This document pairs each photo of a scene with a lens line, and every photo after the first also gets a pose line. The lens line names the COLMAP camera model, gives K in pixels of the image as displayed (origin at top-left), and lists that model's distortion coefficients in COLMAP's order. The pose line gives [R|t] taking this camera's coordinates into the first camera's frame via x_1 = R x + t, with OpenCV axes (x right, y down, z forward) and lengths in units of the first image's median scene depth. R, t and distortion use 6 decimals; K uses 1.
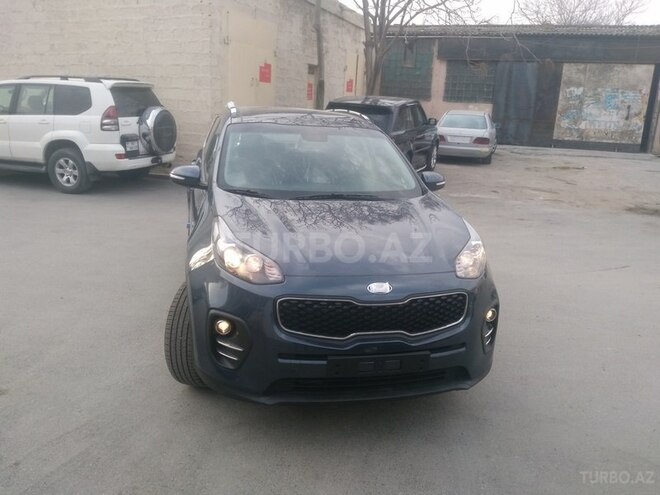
lens RADIAL K [[534.2, 0, 330.0], [0, 534.2, 247.5], [0, 0, 1]] dist [0.003775, -0.039858]
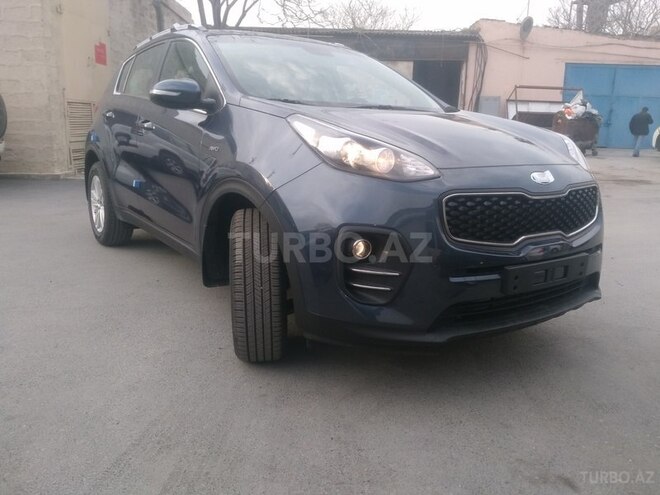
lens RADIAL K [[534.2, 0, 330.0], [0, 534.2, 247.5], [0, 0, 1]] dist [0.003775, -0.039858]
pose [[0.936410, -0.102983, 0.335458, -0.309918], [0.109033, 0.994038, 0.000801, 0.091669], [-0.333540, 0.035826, 0.942055, 0.218860]]
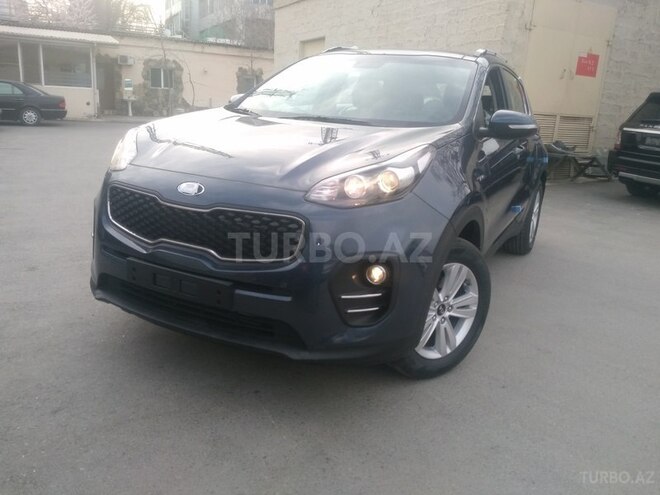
lens RADIAL K [[537.3, 0, 312.7], [0, 537.3, 249.8], [0, 0, 1]] dist [-0.002219, -0.016422]
pose [[0.749105, 0.170307, -0.640186, 0.482031], [-0.195409, 0.980196, 0.032103, 0.065628], [0.632975, 0.101049, 0.767549, 0.317599]]
